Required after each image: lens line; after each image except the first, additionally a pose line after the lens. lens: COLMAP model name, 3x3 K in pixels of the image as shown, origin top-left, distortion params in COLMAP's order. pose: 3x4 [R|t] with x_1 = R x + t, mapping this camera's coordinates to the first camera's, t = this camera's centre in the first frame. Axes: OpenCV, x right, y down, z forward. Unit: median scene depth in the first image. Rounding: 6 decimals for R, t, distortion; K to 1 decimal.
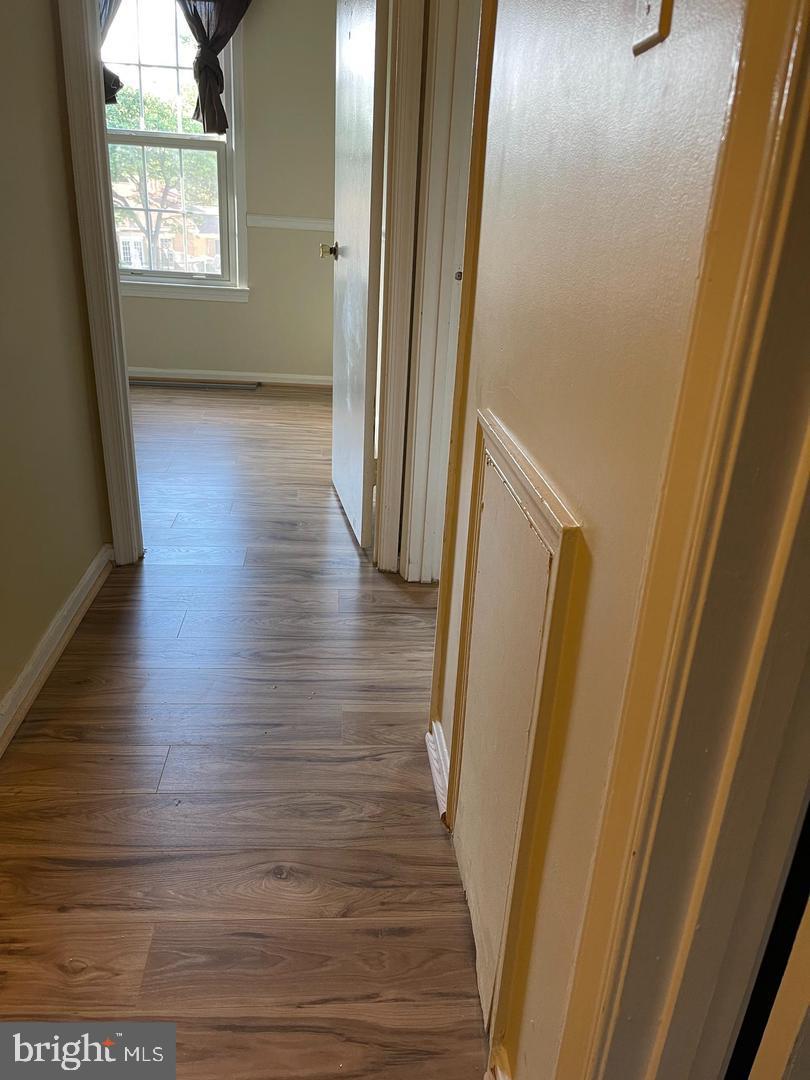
lens RADIAL K [[820.4, 0, 405.0], [0, 820.4, 540.0], [0, 0, 1]] dist [0.052219, -0.070818]
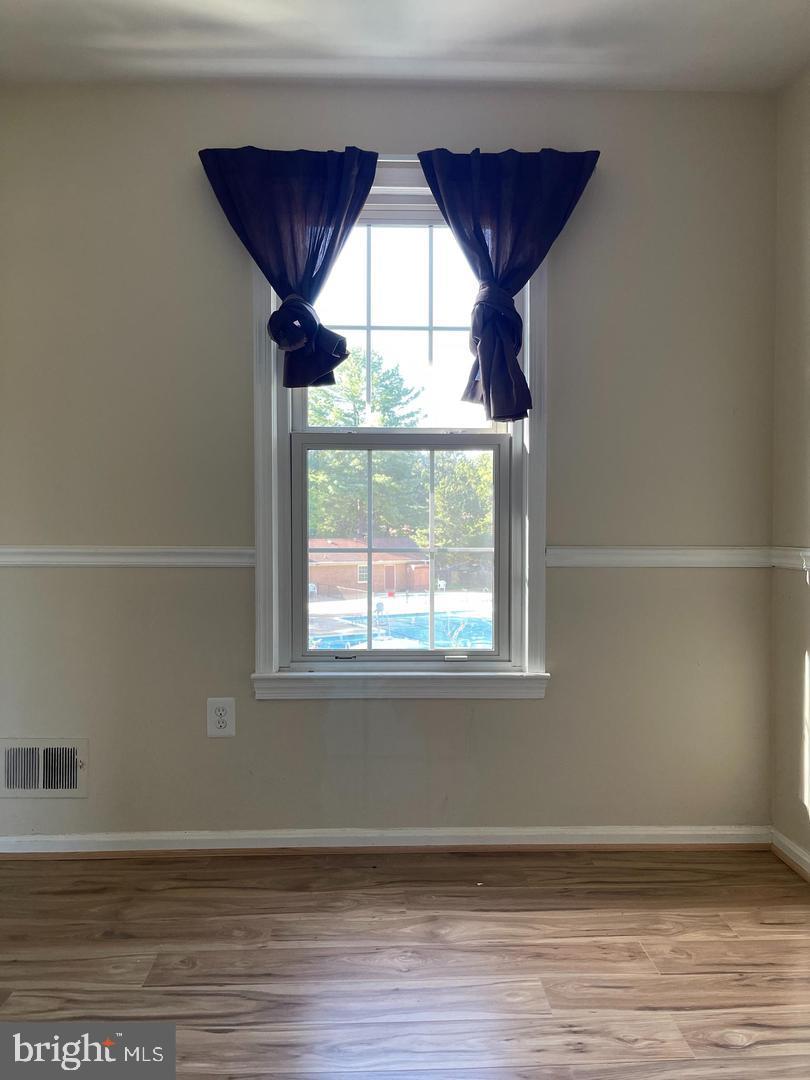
lens RADIAL K [[820.4, 0, 405.0], [0, 820.4, 540.0], [0, 0, 1]] dist [0.052219, -0.070818]
pose [[0.998376, -0.053850, -0.018601, -0.280646], [0.045122, 0.946712, -0.318905, -0.228429], [0.034782, 0.317547, 0.947604, 0.471759]]
